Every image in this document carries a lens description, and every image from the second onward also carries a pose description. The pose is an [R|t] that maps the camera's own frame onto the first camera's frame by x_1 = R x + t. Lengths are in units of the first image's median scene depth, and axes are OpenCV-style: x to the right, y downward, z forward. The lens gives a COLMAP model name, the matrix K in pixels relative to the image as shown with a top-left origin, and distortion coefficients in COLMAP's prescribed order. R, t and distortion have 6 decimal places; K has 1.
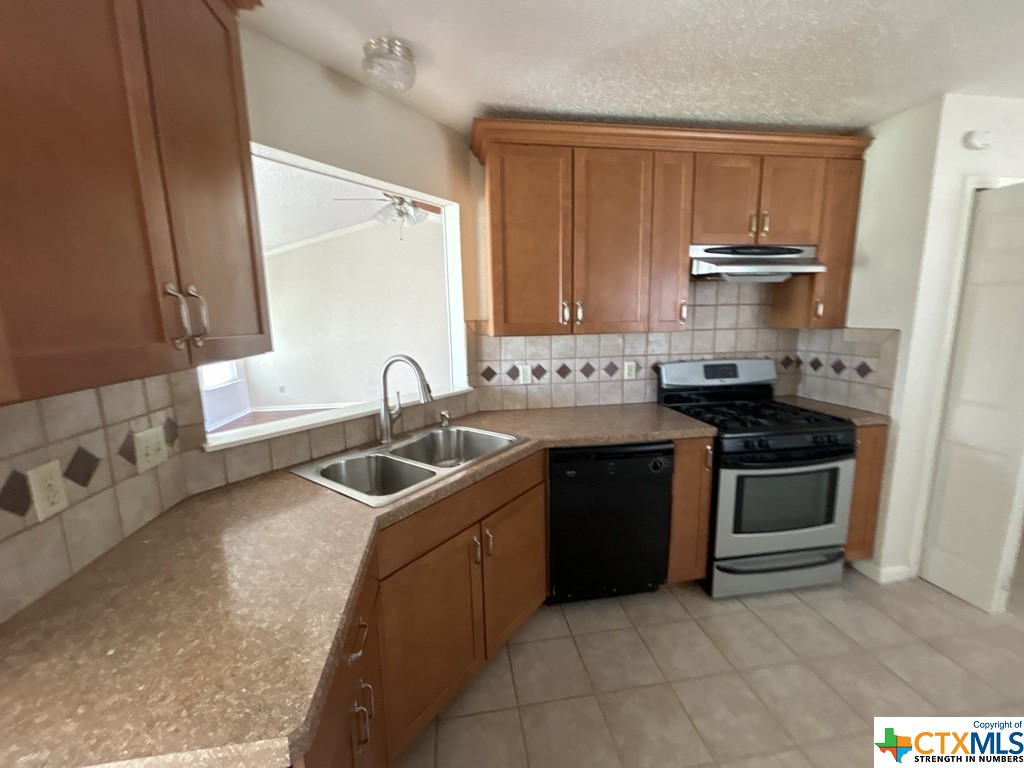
lens RADIAL K [[412.1, 0, 510.2], [0, 412.1, 384.5], [0, 0, 1]] dist [-0.003106, -0.000098]
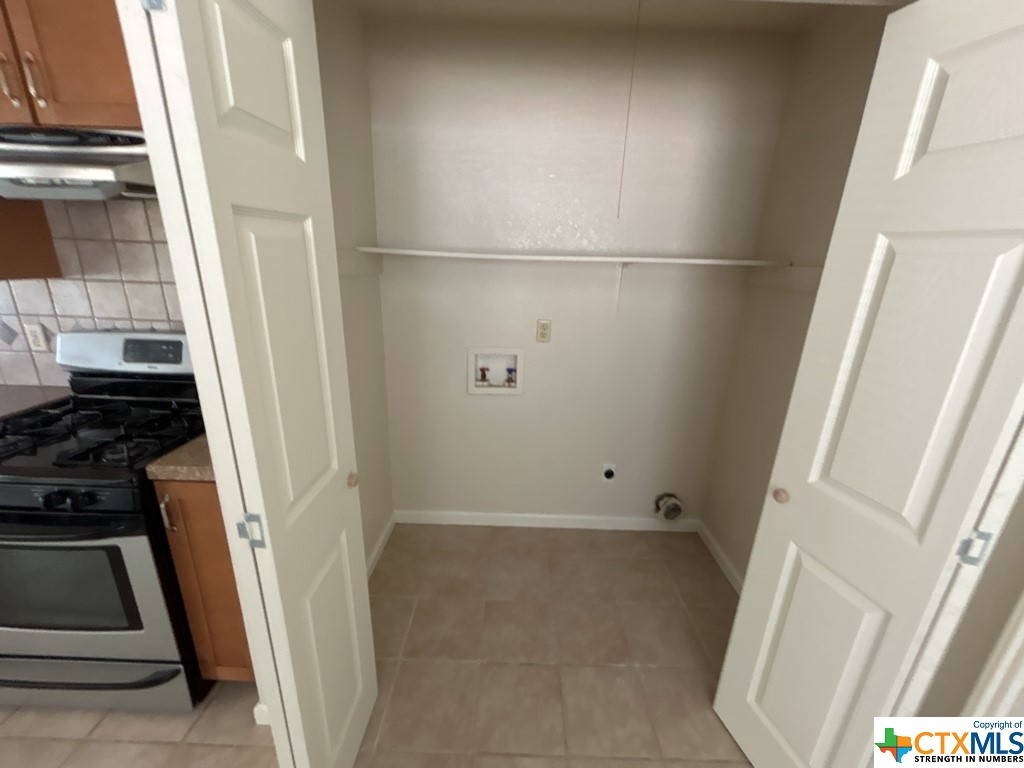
lens RADIAL K [[412.1, 0, 516.2], [0, 412.1, 382.9], [0, 0, 1]] dist [-0.003106, -0.000098]
pose [[0.986269, 0.100399, -0.131125, 1.357028], [-0.082144, 0.987035, 0.137895, -0.137791], [0.143270, -0.125231, 0.981729, 0.541649]]
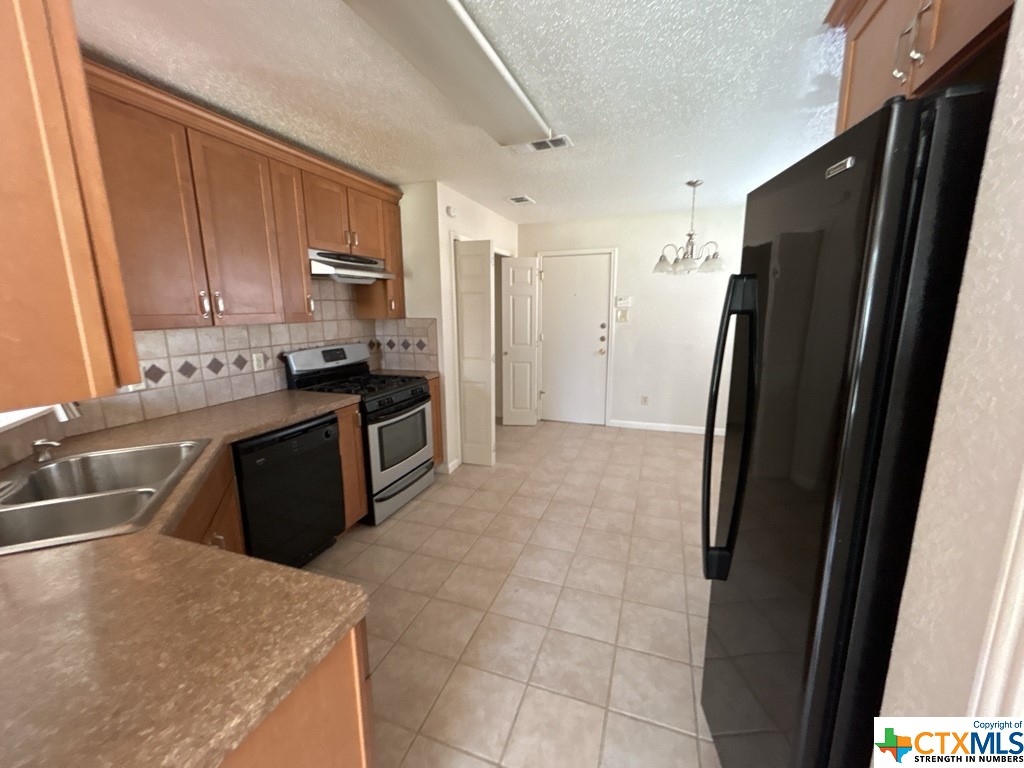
lens RADIAL K [[412.1, 0, 515.9], [0, 412.1, 383.6], [0, 0, 1]] dist [-0.003106, -0.000098]
pose [[0.471919, -0.146698, 0.869352, -0.360388], [0.140305, 0.985990, 0.090217, 0.019483], [-0.870406, 0.079399, 0.485890, -0.056235]]
